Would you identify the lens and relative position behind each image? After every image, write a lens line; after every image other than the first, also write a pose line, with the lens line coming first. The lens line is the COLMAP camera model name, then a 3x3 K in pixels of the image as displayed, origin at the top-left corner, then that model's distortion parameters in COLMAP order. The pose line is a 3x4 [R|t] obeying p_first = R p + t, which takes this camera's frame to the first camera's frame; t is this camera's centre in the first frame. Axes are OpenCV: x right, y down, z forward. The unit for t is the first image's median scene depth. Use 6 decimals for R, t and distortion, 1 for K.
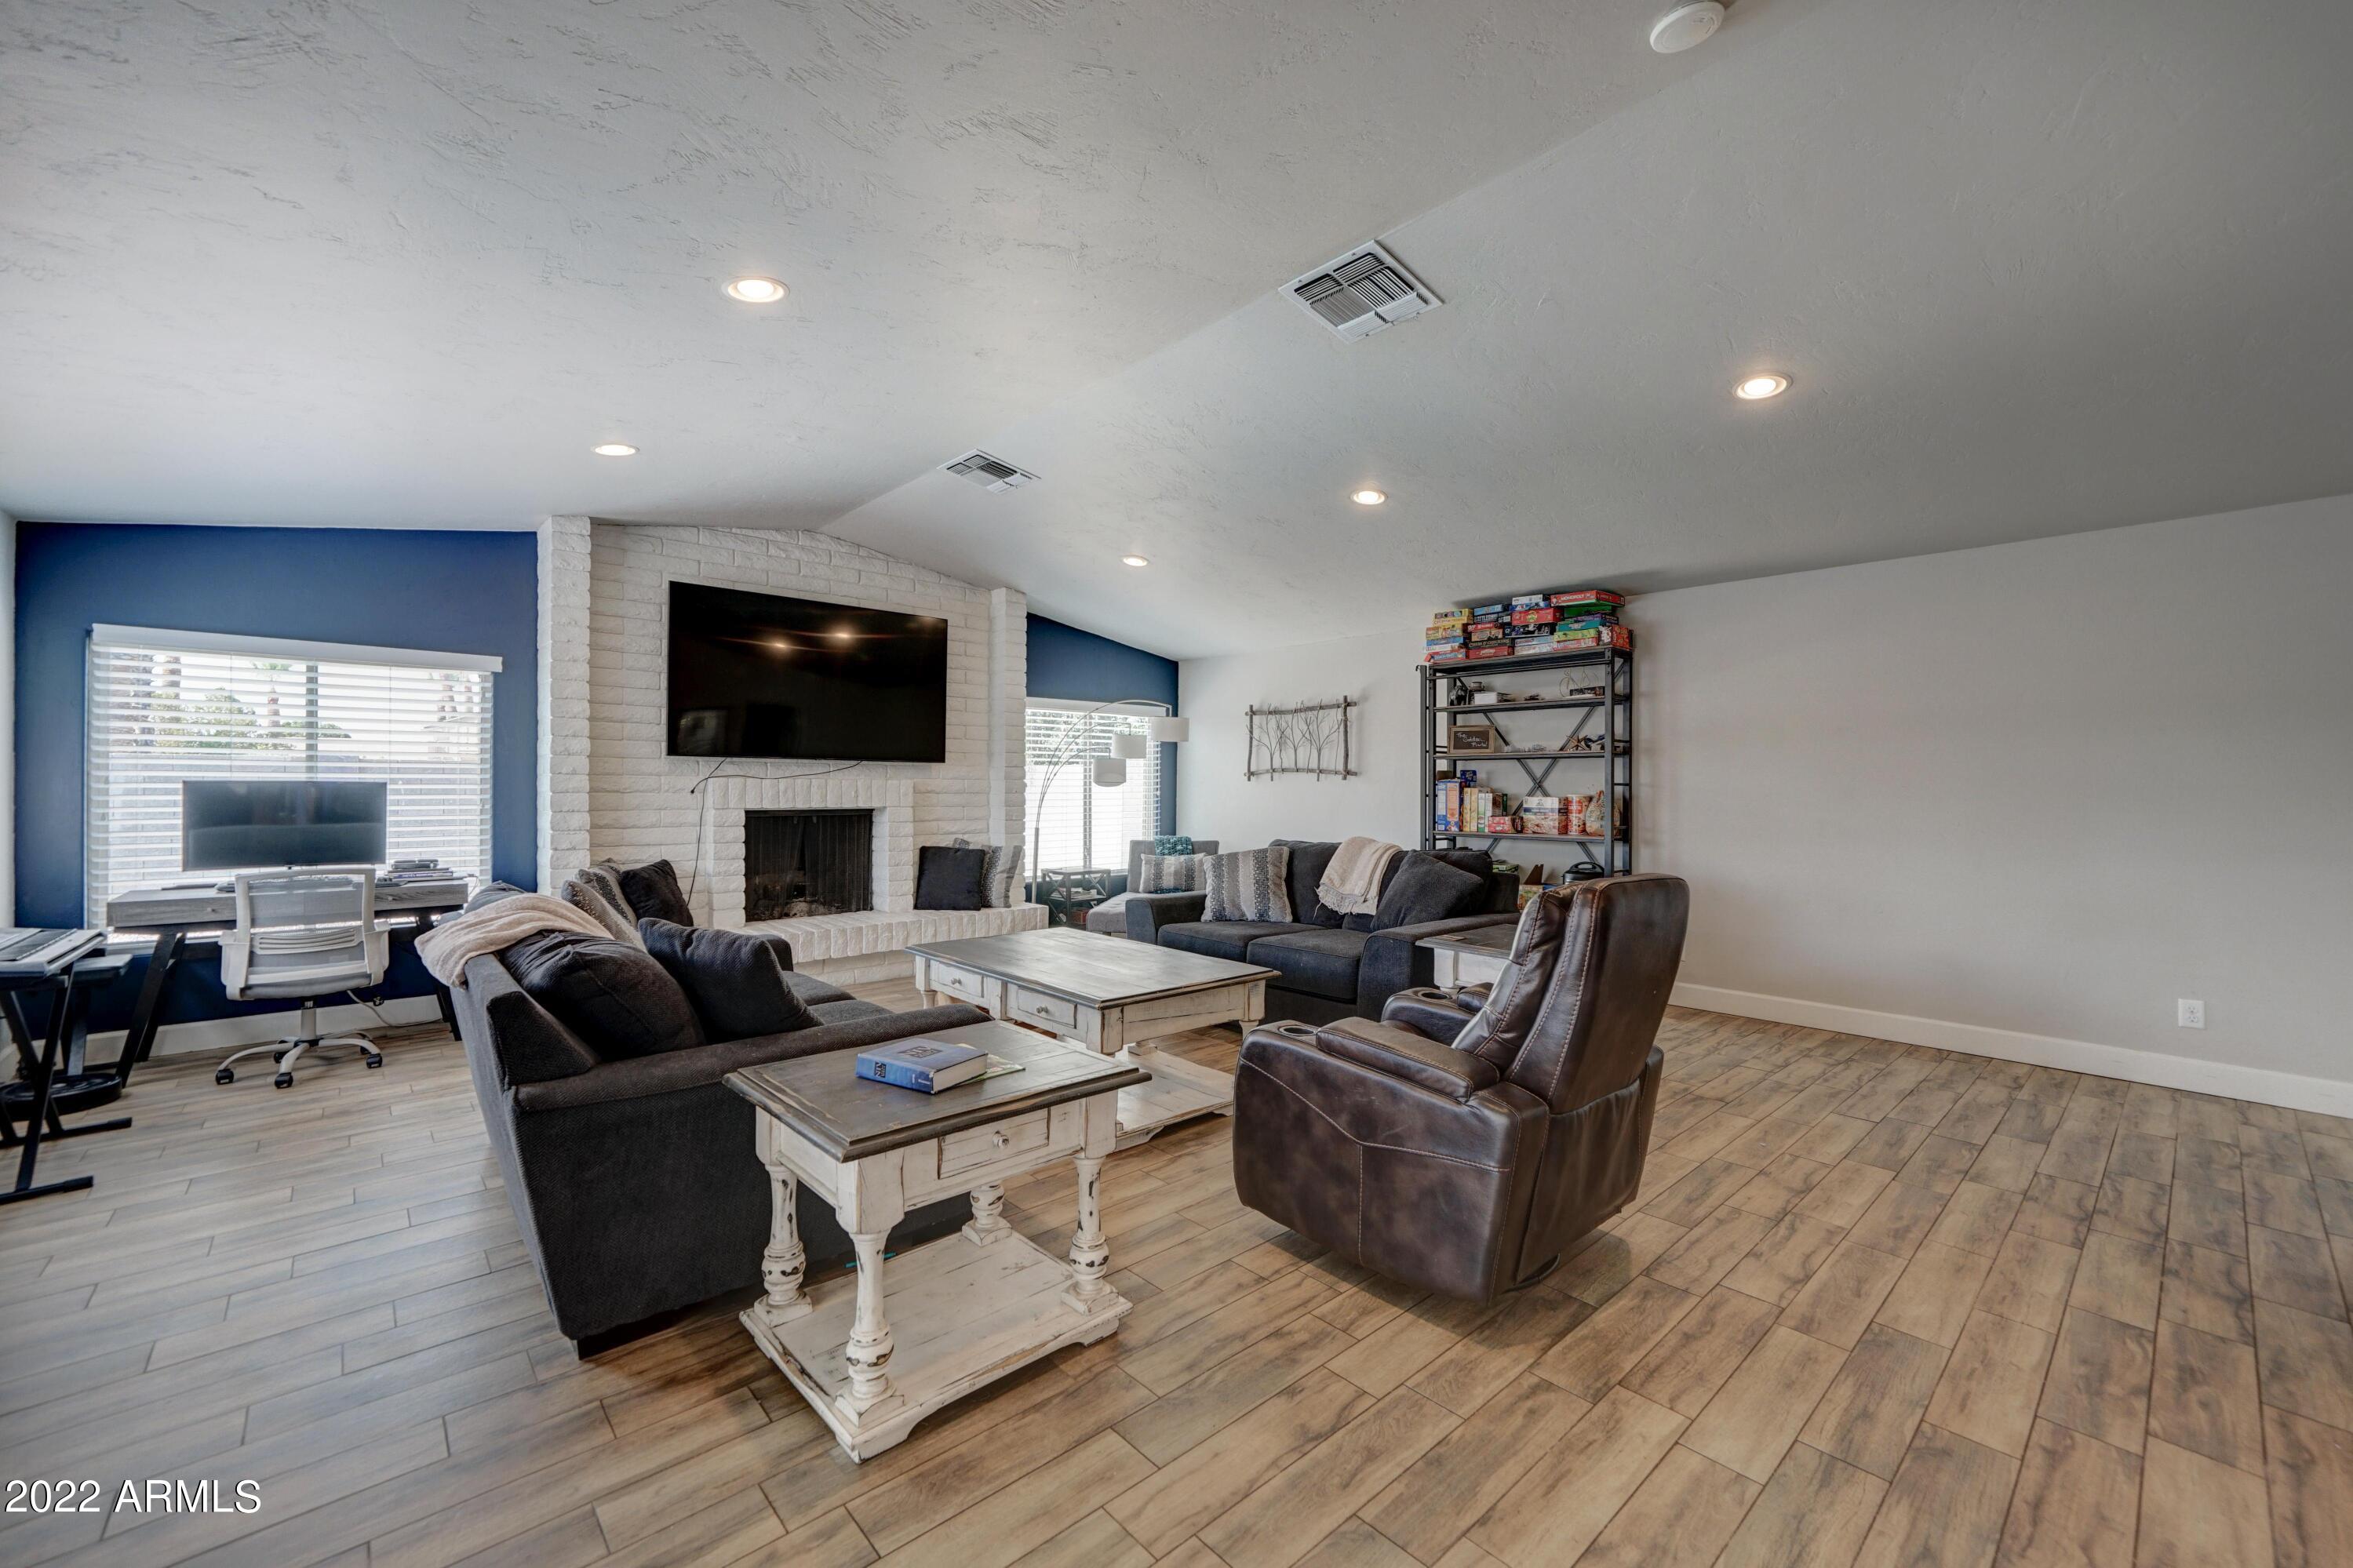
lens RADIAL K [[922.3, 0, 1176.7], [0, 922.3, 782.5], [0, 0, 1]] dist [-0.004125, 0.000316]
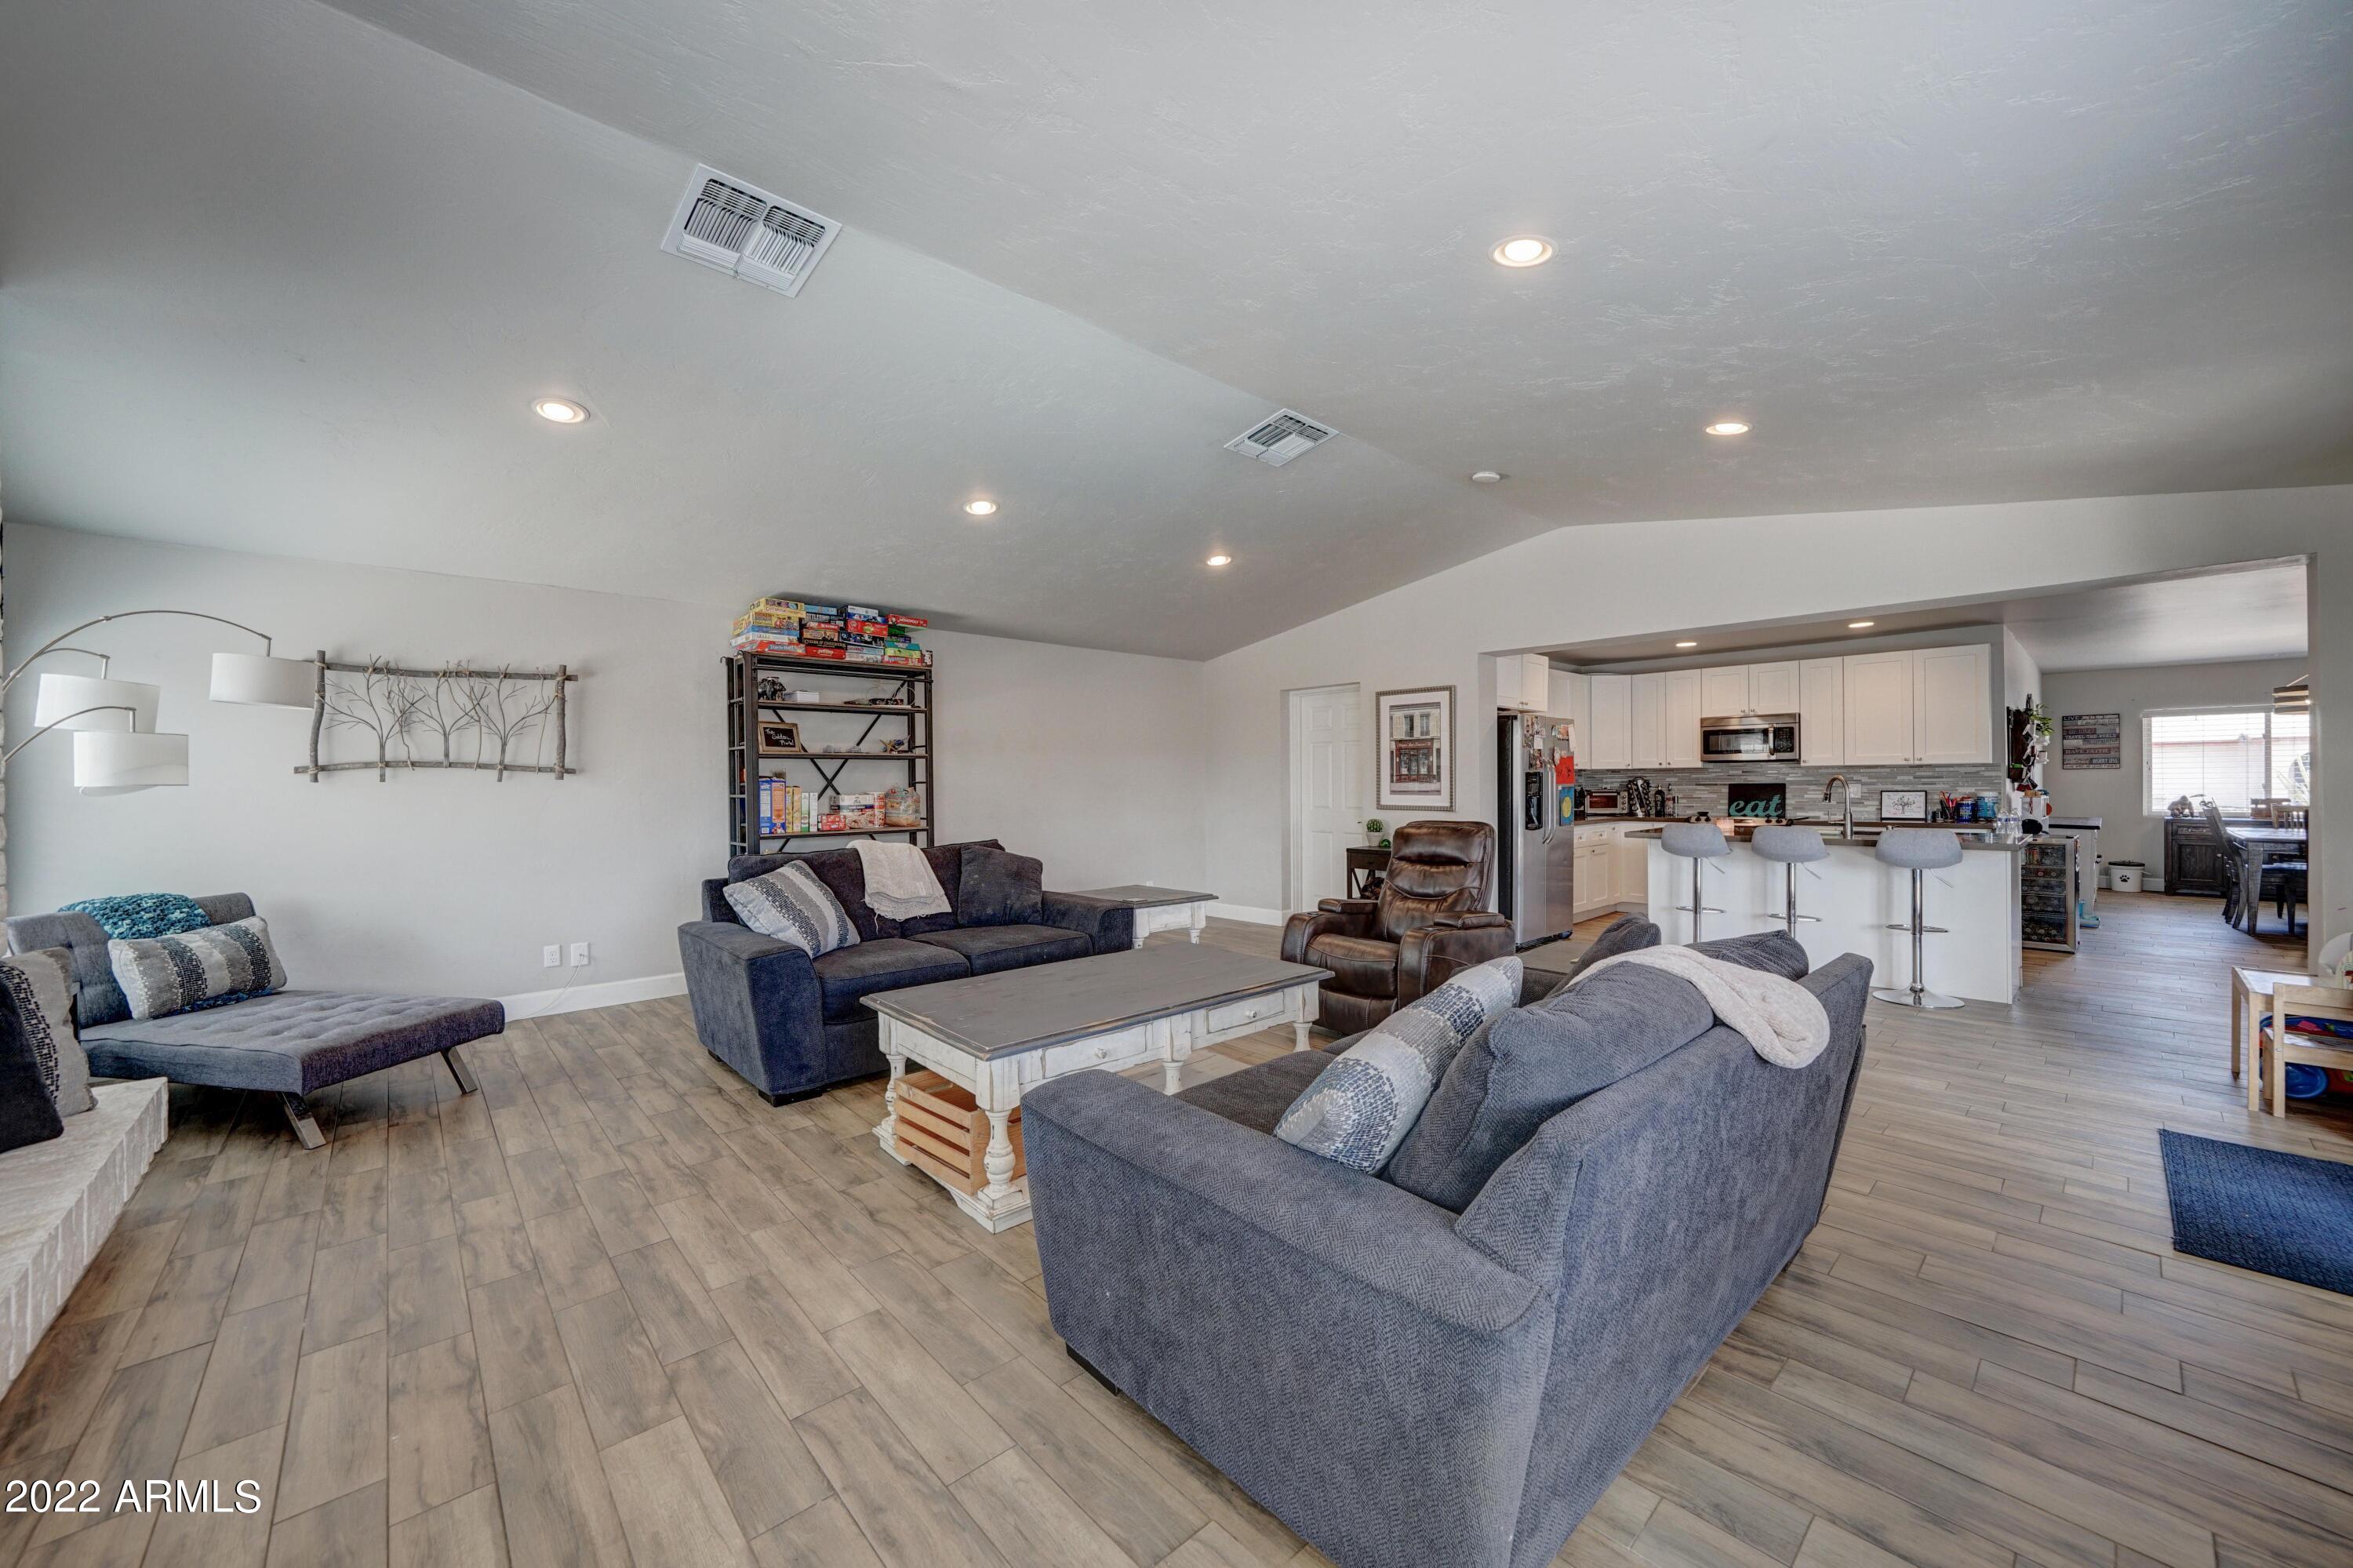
lens RADIAL K [[887.7, 0, 1178.7], [0, 887.7, 781.4], [0, 0, 1]] dist [-0.003849, -0.000368]
pose [[-0.002702, -0.004396, 0.999987, -0.621539], [0.003965, 0.999982, 0.004407, -0.002813], [-0.999988, 0.003976, -0.002685, 0.604040]]
